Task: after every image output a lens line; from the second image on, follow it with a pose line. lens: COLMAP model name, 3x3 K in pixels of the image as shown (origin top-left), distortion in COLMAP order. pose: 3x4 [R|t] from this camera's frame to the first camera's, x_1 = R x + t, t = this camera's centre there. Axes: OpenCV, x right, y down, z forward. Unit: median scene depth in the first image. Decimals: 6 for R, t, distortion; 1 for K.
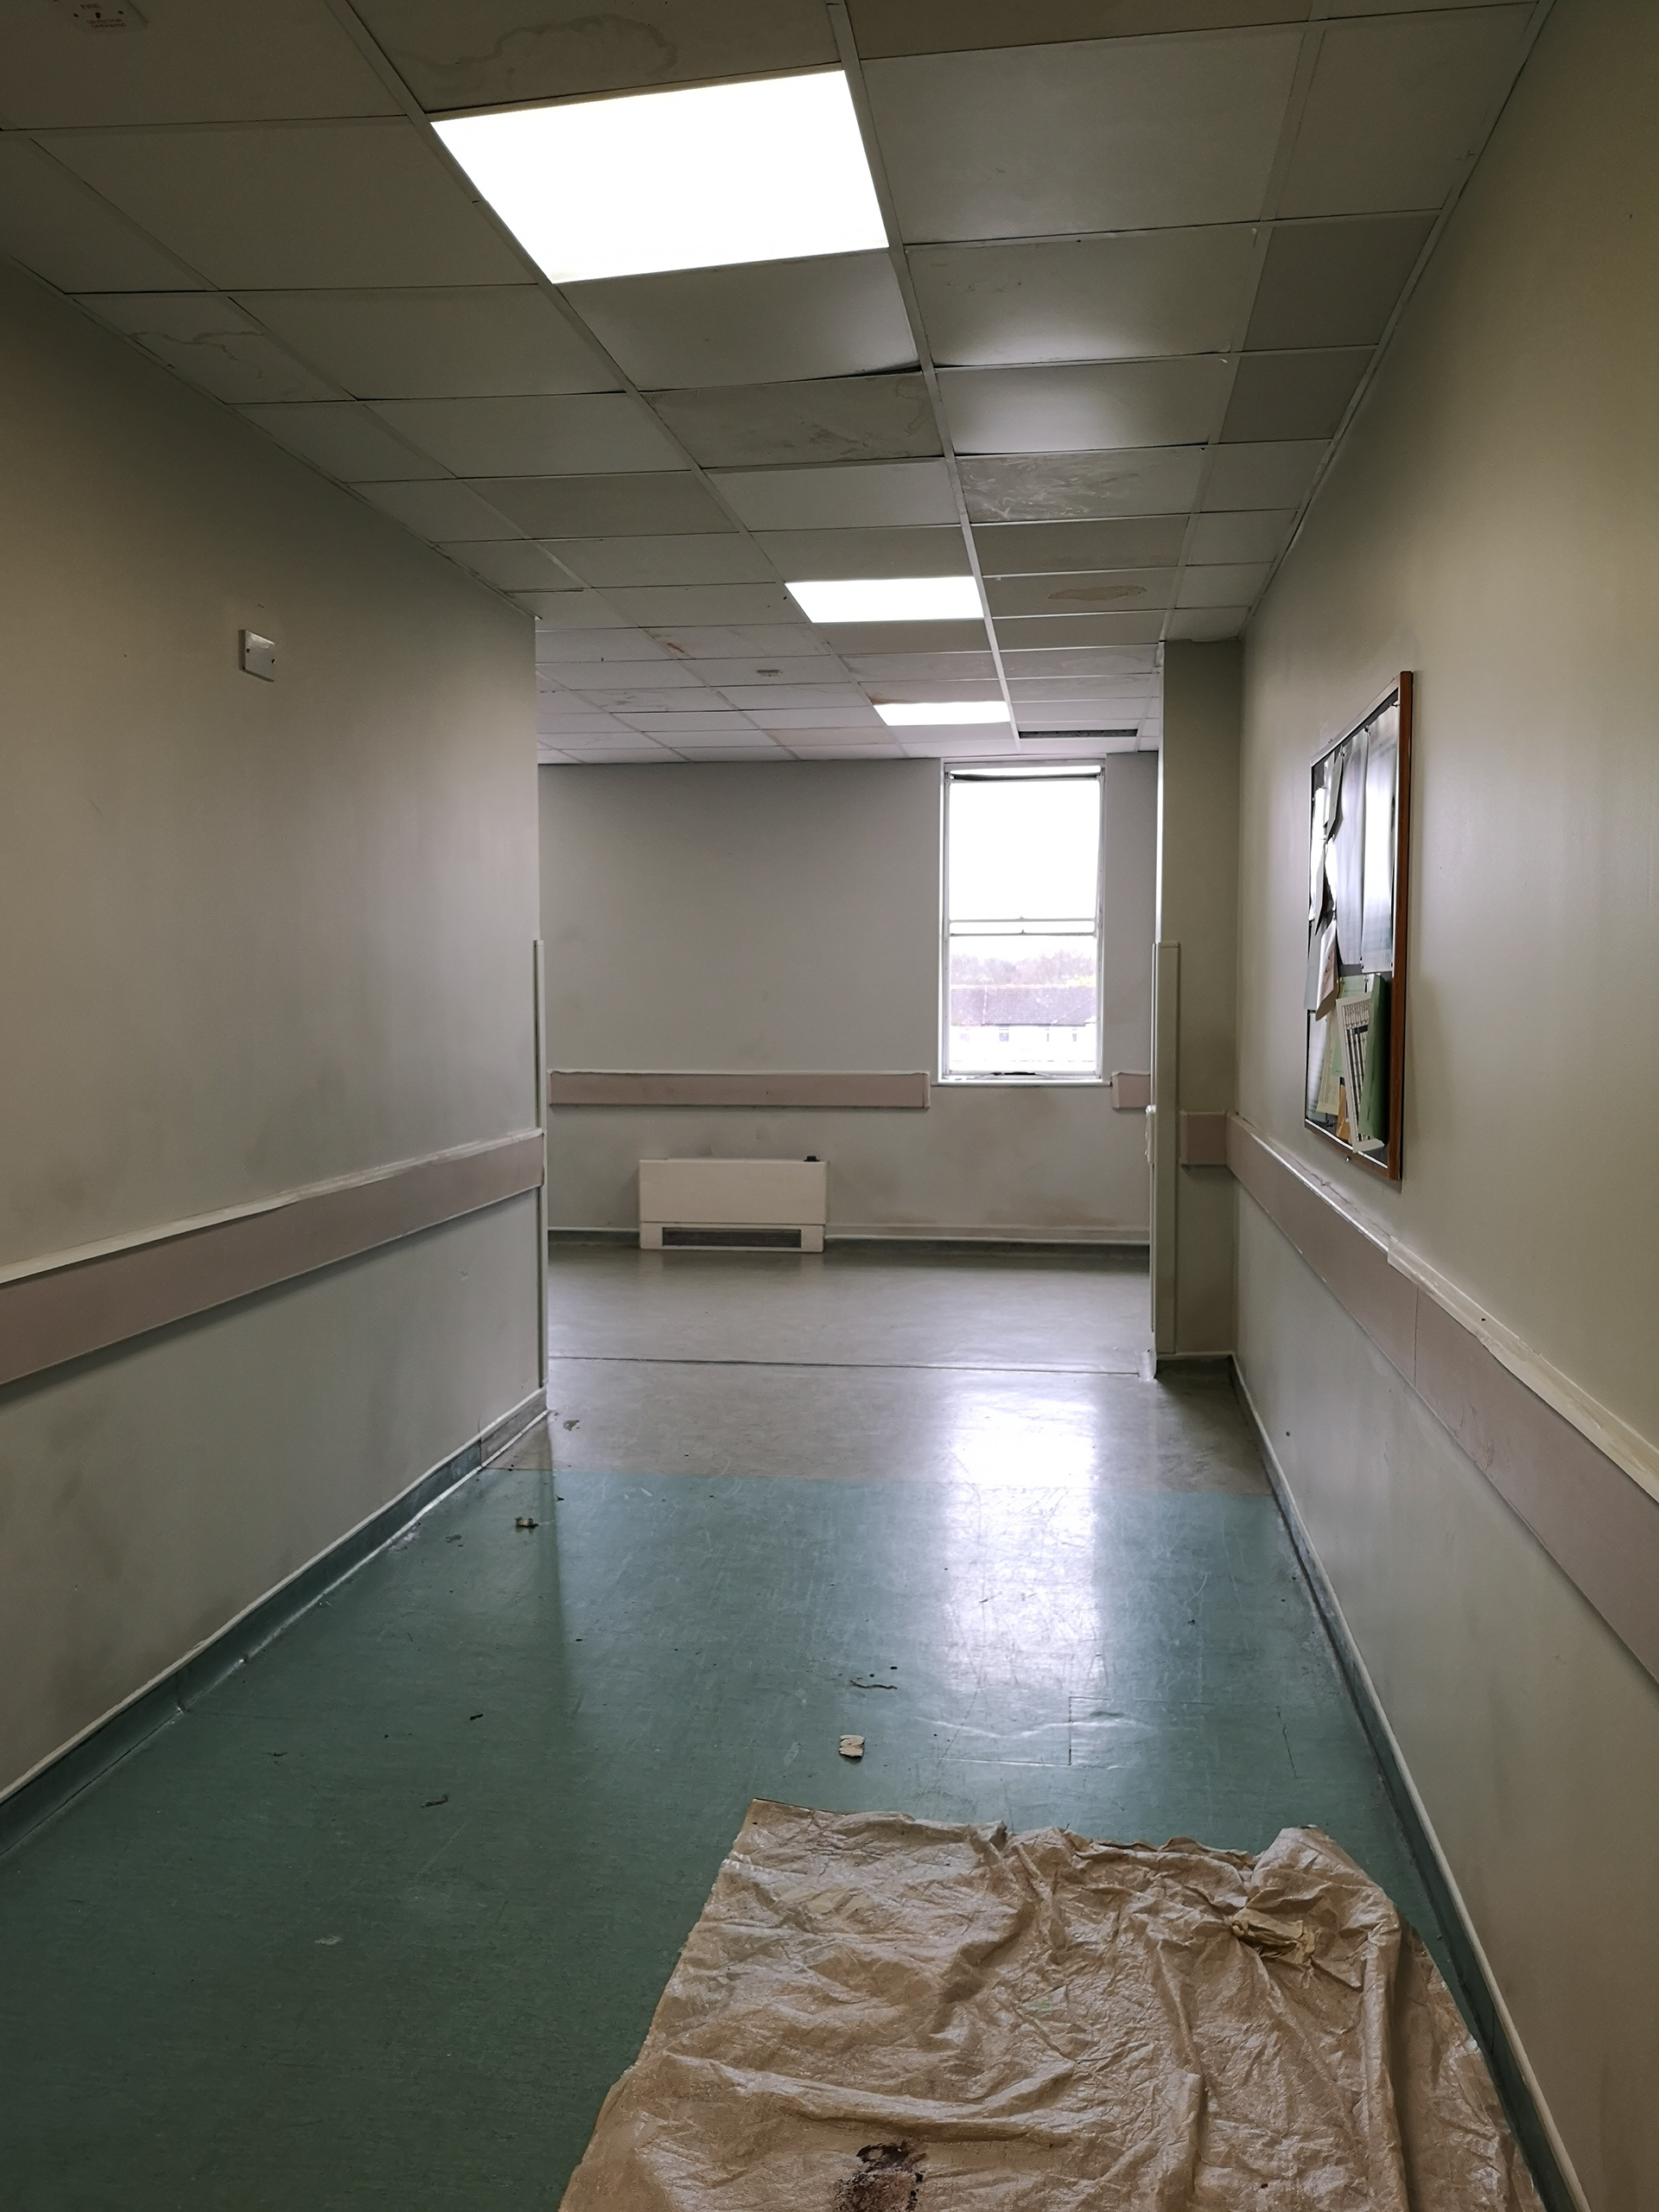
lens RADIAL K [[1762.8, 0, 827.1], [0, 1762.8, 1105.9], [0, 0, 1]] dist [0.000373, -0.005819]
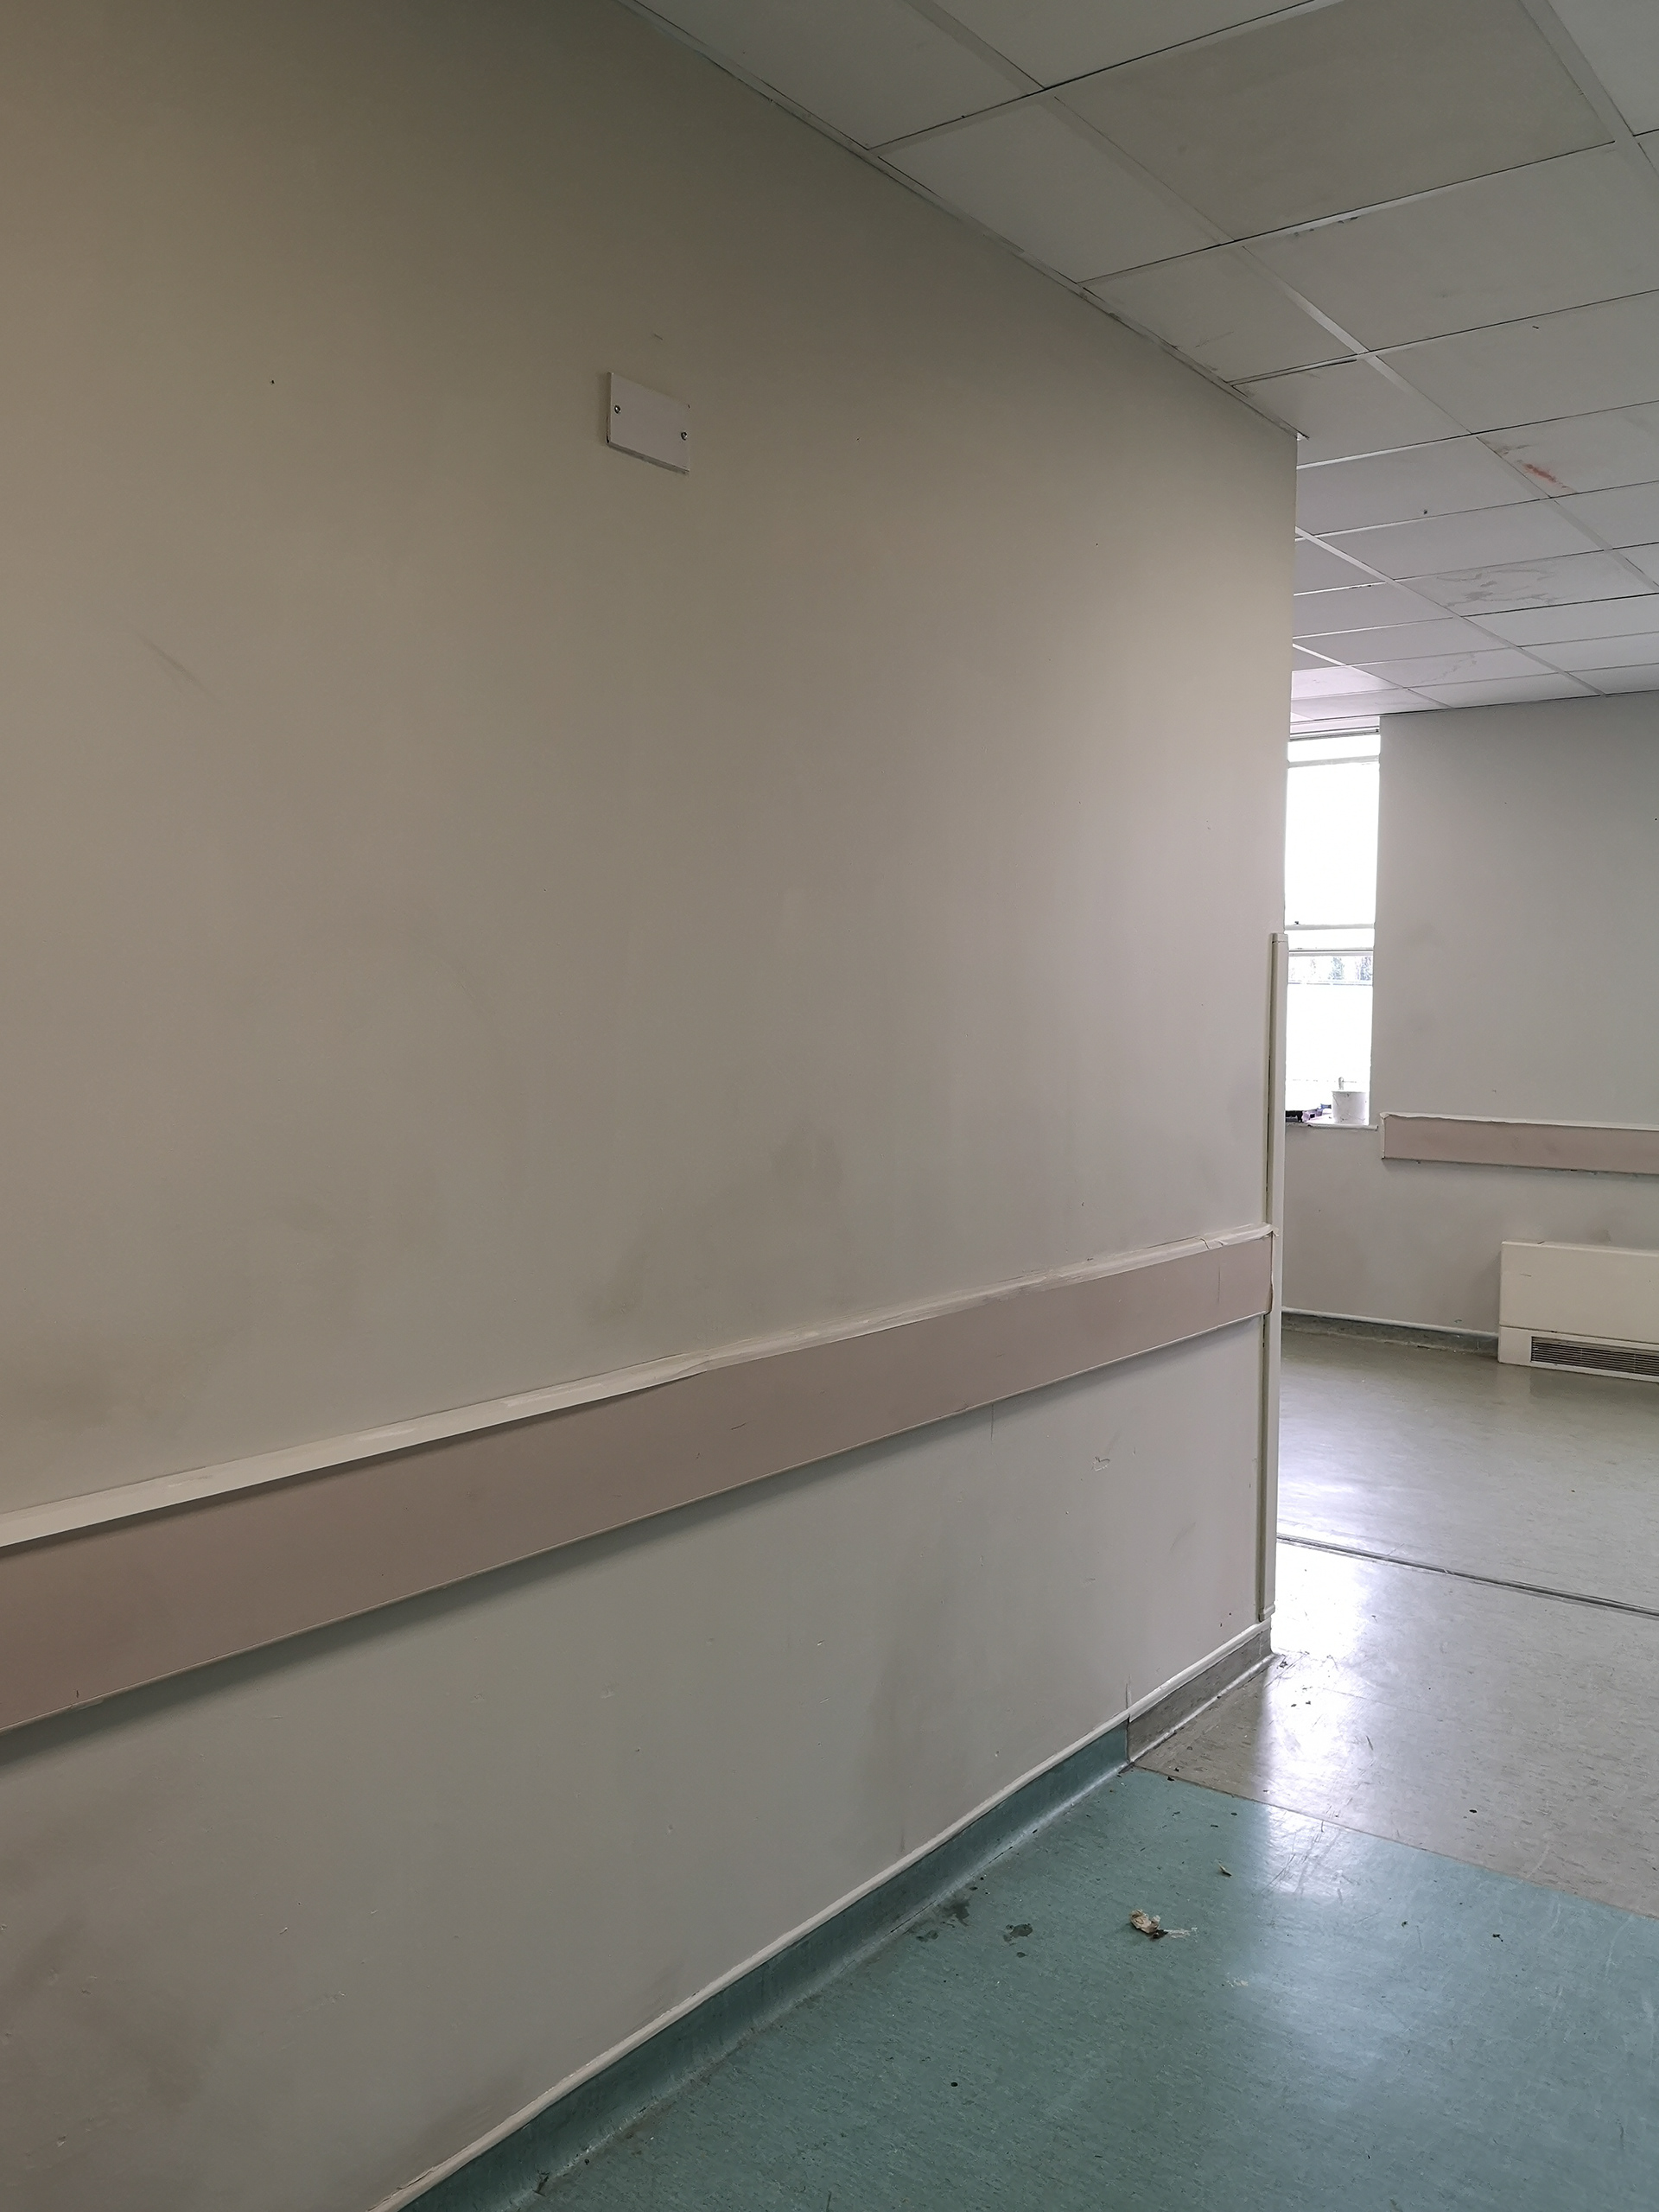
lens RADIAL K [[1762.8, 0, 835.6], [0, 1762.8, 1105.5], [0, 0, 1]] dist [0.000373, -0.005819]
pose [[0.872294, 0.034751, -0.487745, 0.011338], [-0.039082, 0.999235, 0.001298, -0.024716], [0.487417, 0.017930, 0.872985, 0.354803]]
